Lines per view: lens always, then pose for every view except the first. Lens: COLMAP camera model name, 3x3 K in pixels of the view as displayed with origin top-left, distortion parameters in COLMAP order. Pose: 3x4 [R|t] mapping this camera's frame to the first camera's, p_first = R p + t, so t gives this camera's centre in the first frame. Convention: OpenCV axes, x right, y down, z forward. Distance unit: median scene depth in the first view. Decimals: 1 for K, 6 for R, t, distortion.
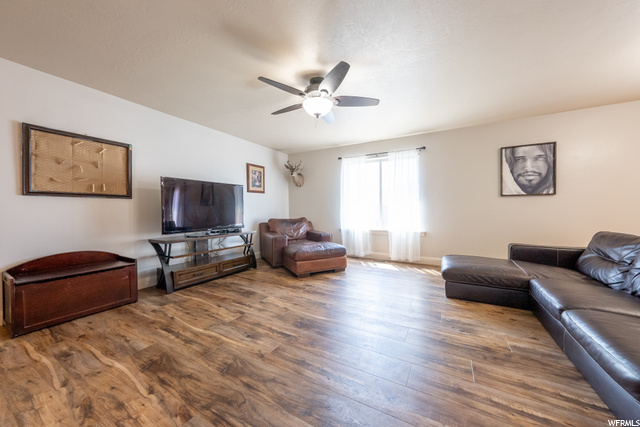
lens RADIAL K [[219.2, 0, 321.2], [0, 219.2, 207.6], [0, 0, 1]] dist [-0.000768, -0.000091]
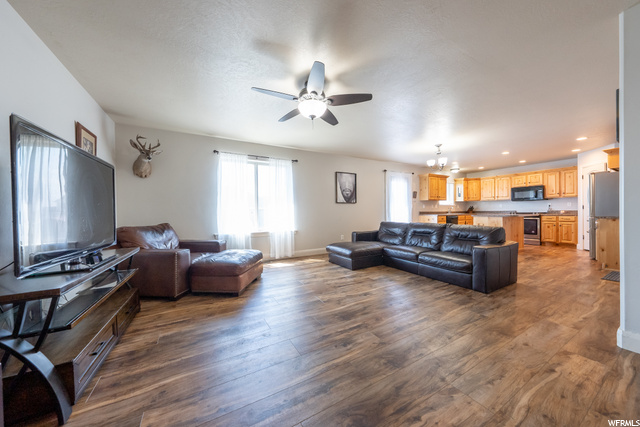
lens RADIAL K [[219.7, 0, 318.0], [0, 219.7, 212.5], [0, 0, 1]] dist [-0.000559, 0.000001]
pose [[0.529234, -0.002603, 0.848472, -0.628239], [0.000153, 0.999996, 0.002972, 0.011549], [-0.848476, -0.001443, 0.529232, 0.321592]]
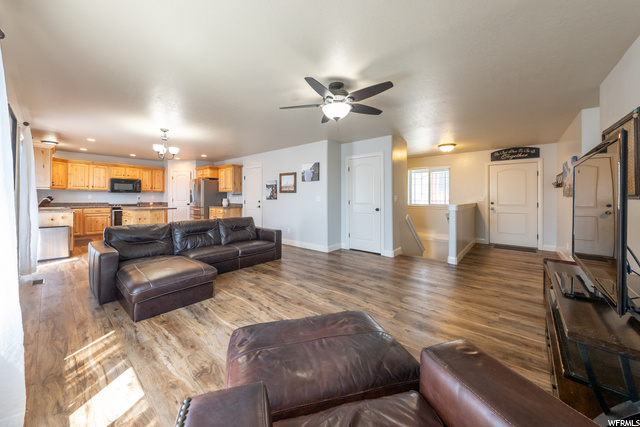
lens RADIAL K [[234.2, 0, 310.1], [0, 234.2, 198.0], [0, 0, 1]] dist [0.012836, -0.000168]
pose [[-0.974633, -0.004167, 0.223772, -0.101420], [-0.004827, 0.999985, -0.002401, -0.042702], [-0.223758, -0.003420, -0.974639, 1.520095]]
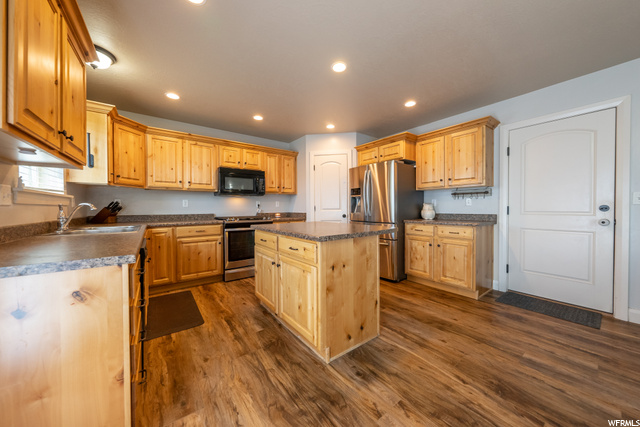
lens RADIAL K [[221.4, 0, 319.4], [0, 221.4, 210.6], [0, 0, 1]] dist [-0.001524, -0.000137]
pose [[-0.913022, 0.004750, 0.407883, 1.265190], [0.007229, 0.999964, 0.004535, -0.016327], [-0.407846, 0.007089, -0.913023, 0.608029]]
